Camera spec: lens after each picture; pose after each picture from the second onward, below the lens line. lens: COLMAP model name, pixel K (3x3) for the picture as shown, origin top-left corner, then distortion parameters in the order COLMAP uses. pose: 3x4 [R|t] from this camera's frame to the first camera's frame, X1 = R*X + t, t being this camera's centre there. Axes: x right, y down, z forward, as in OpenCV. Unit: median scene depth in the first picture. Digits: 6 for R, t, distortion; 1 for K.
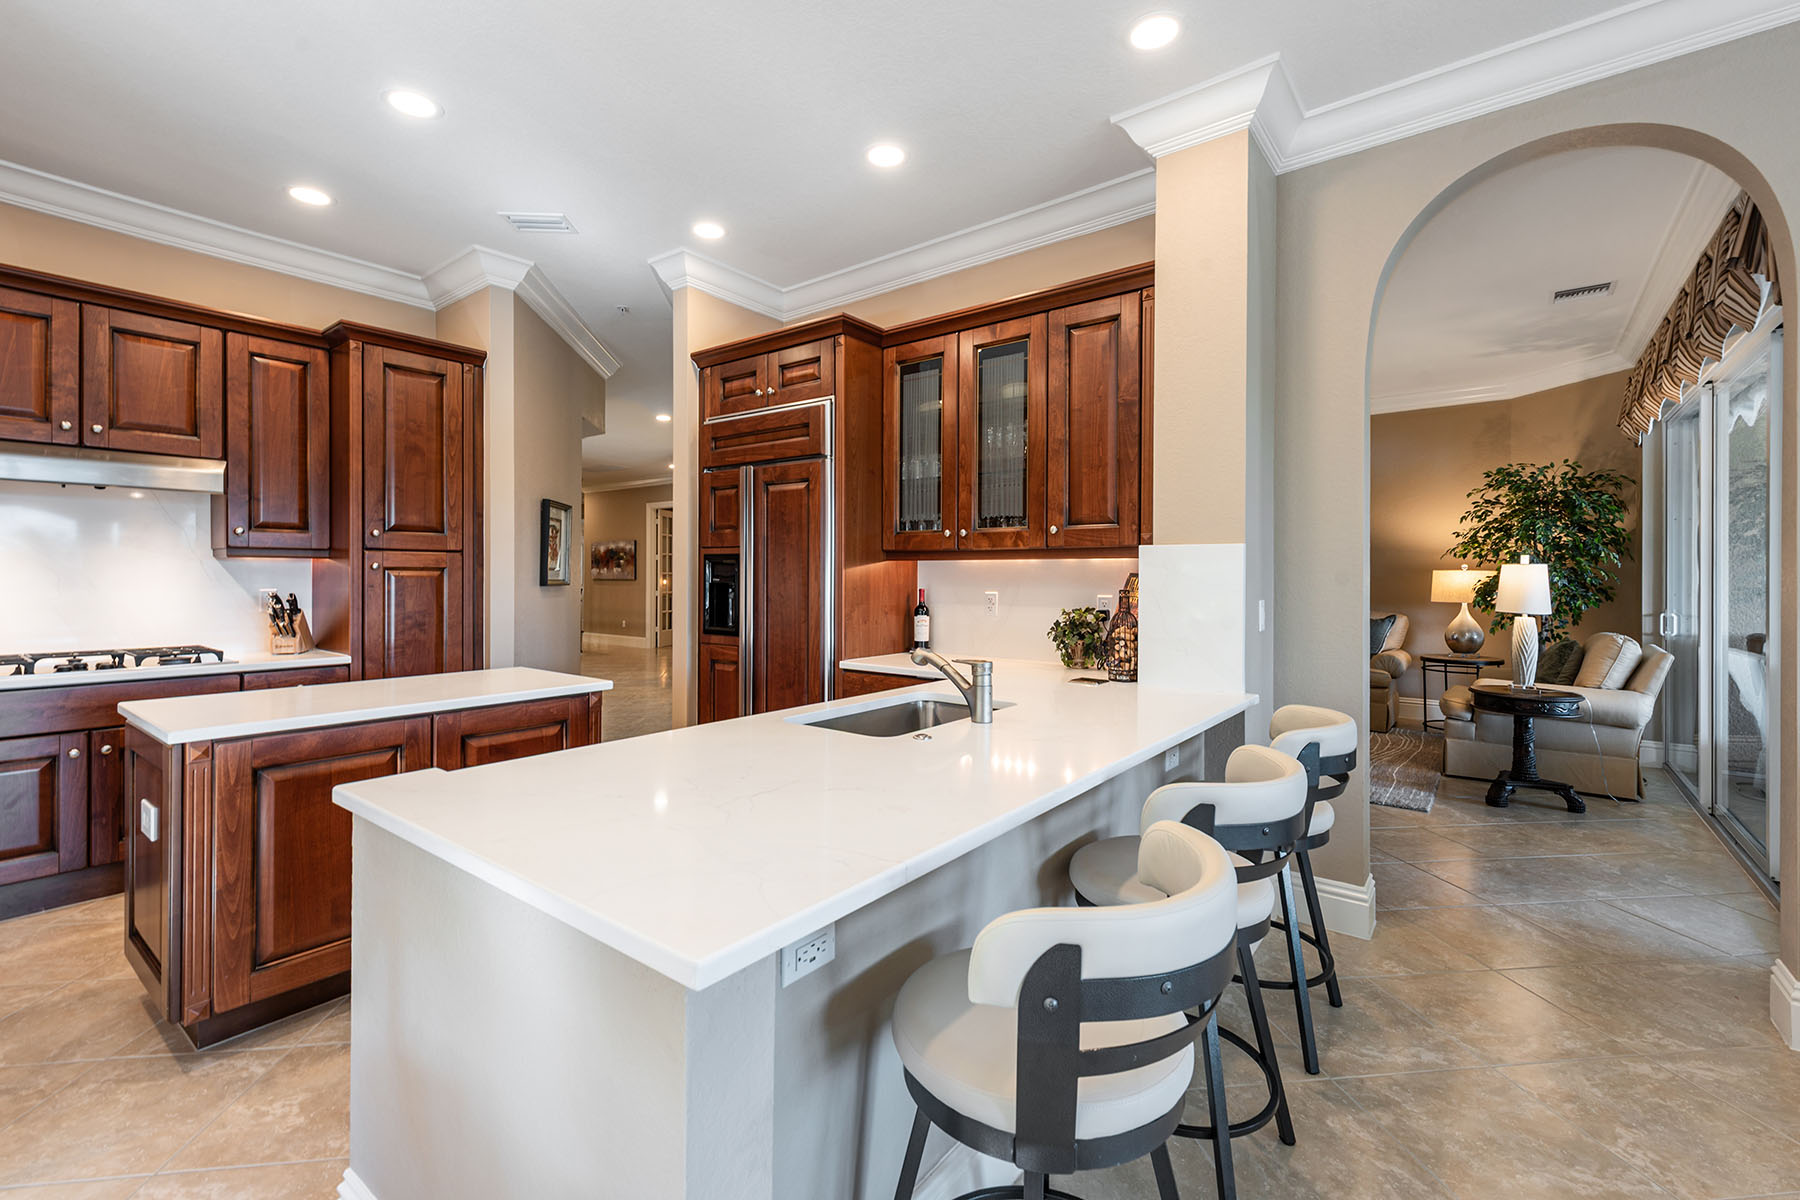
lens RADIAL K [[765.8, 0, 922.3], [0, 765.8, 576.0], [0, 0, 1]] dist [0.013533, -0.000449]
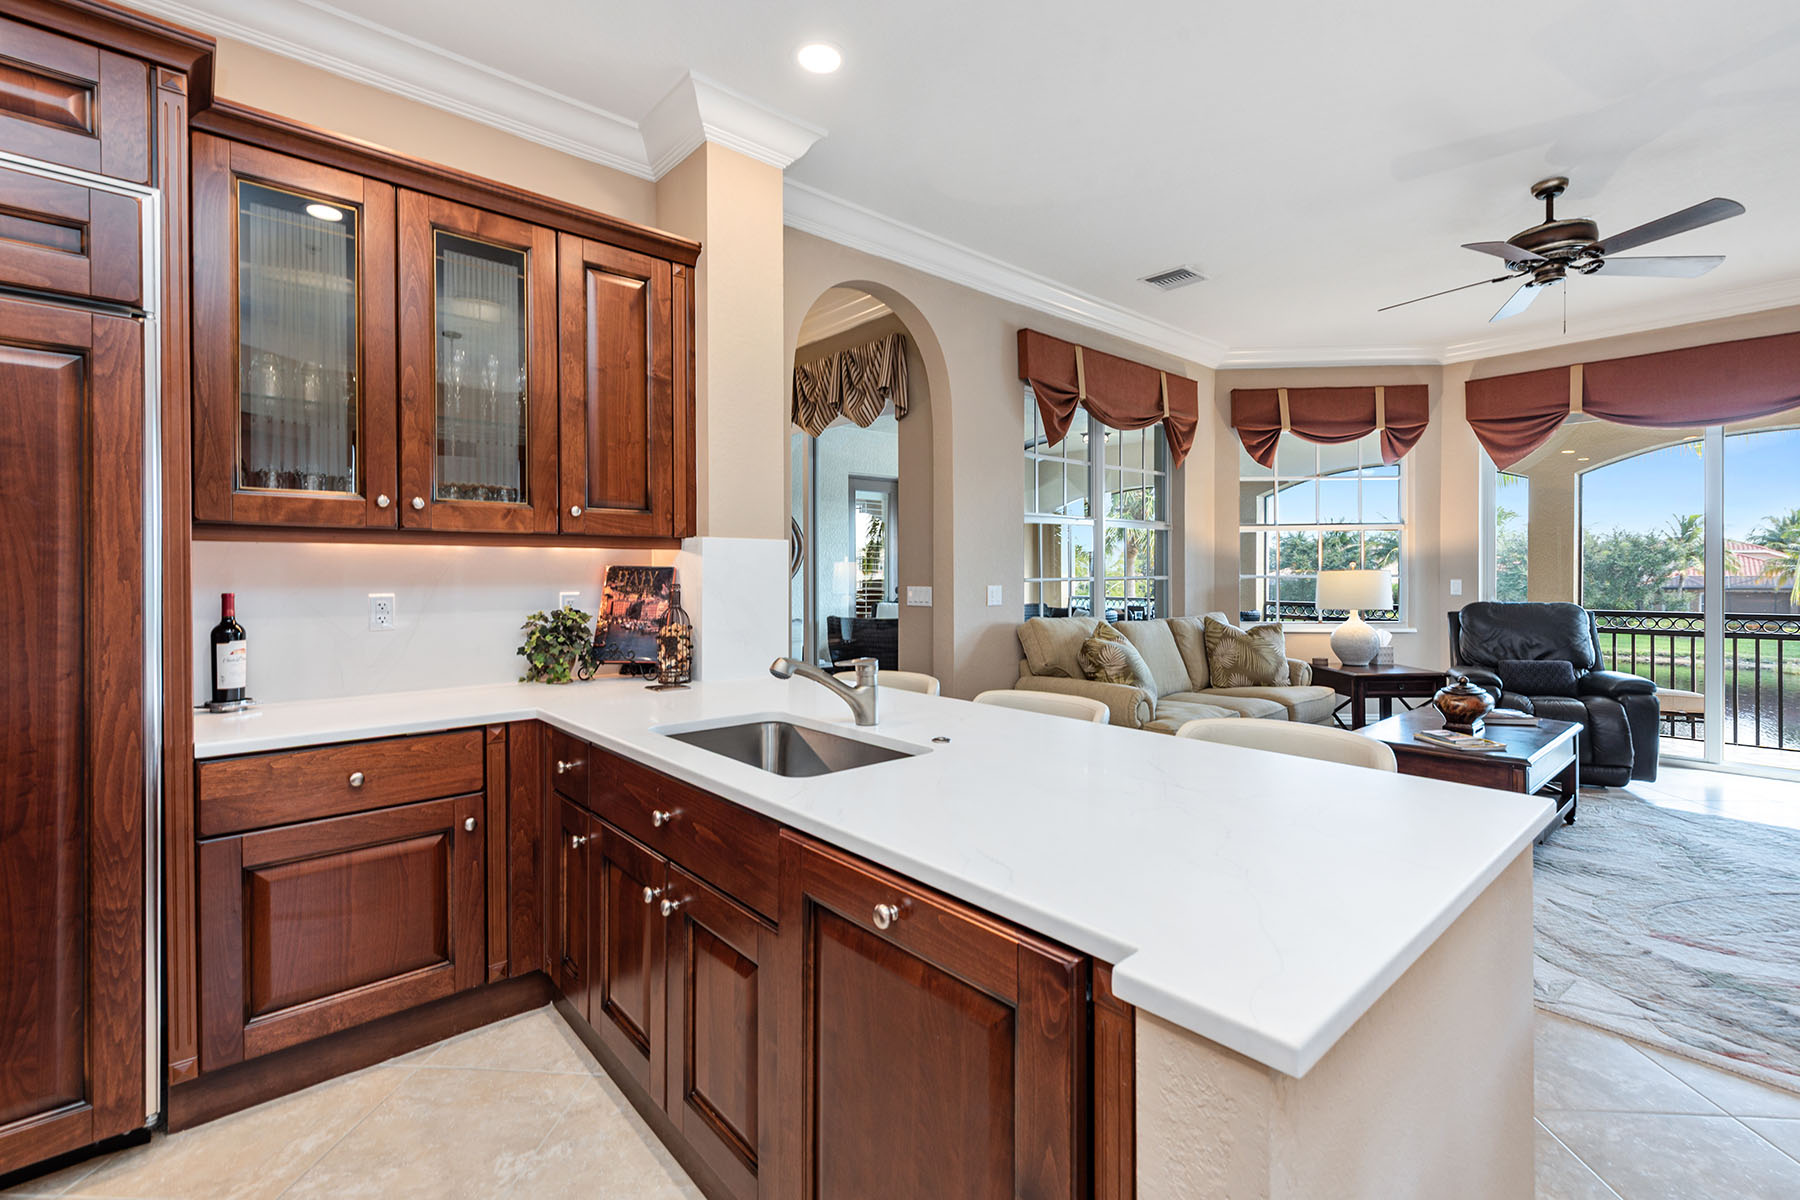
lens RADIAL K [[793.6, 0, 906.8], [0, 793.6, 577.7], [0, 0, 1]] dist [0.007652, -0.000995]
pose [[0.200925, -0.011430, 0.979540, -0.512660], [0.001828, 0.999935, 0.011293, -0.000126], [-0.979605, -0.000478, 0.200932, 0.445259]]
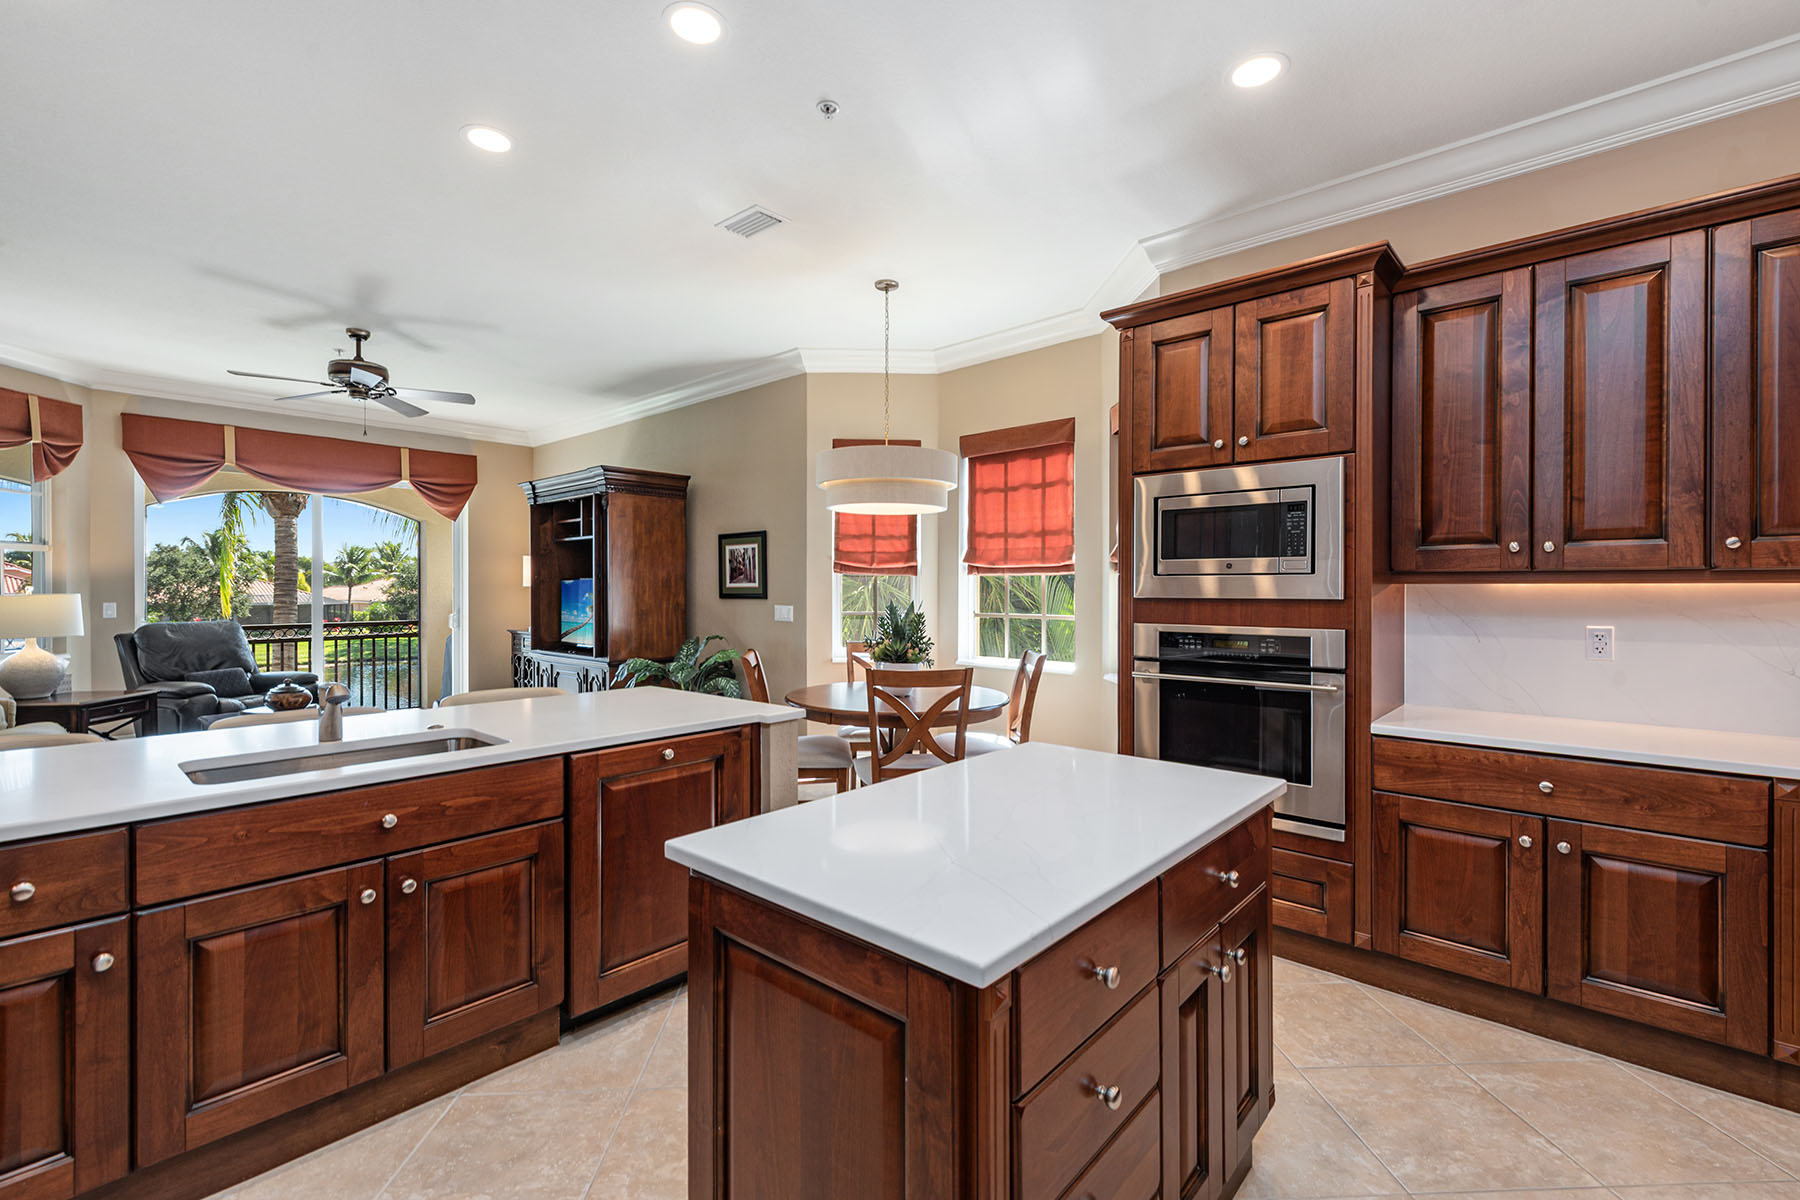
lens RADIAL K [[793.6, 0, 899.4], [0, 793.6, 593.8], [0, 0, 1]] dist [0.007652, -0.000995]
pose [[-0.995333, -0.007175, 0.096232, -0.490182], [-0.006706, 0.999964, 0.005191, -0.016334], [-0.096266, 0.004521, -0.995345, 1.207294]]
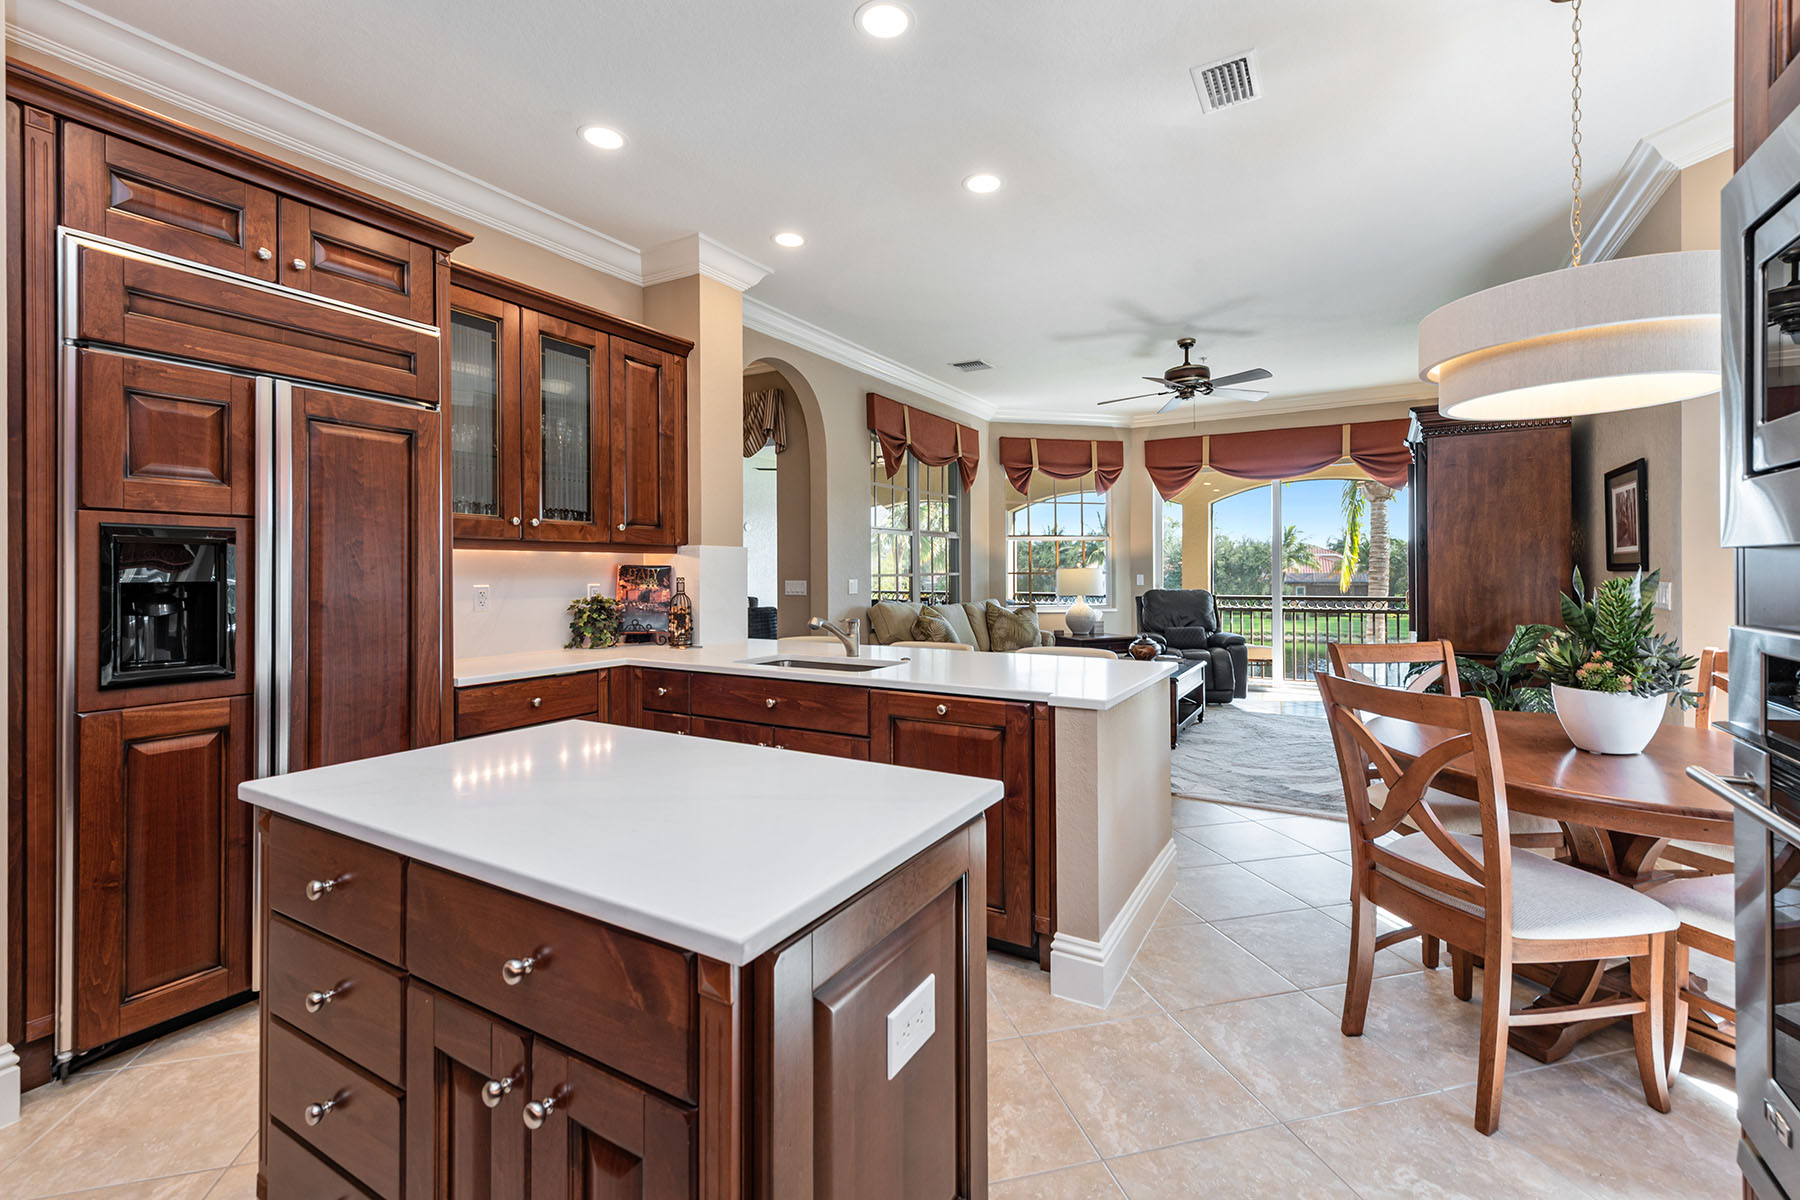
lens RADIAL K [[765.8, 0, 910.8], [0, 765.8, 571.5], [0, 0, 1]] dist [0.013533, -0.000449]
pose [[-0.112519, -0.005604, 0.993634, -0.925485], [0.001803, 0.999981, 0.005843, -0.000065], [-0.993648, 0.002449, -0.112506, 0.625745]]
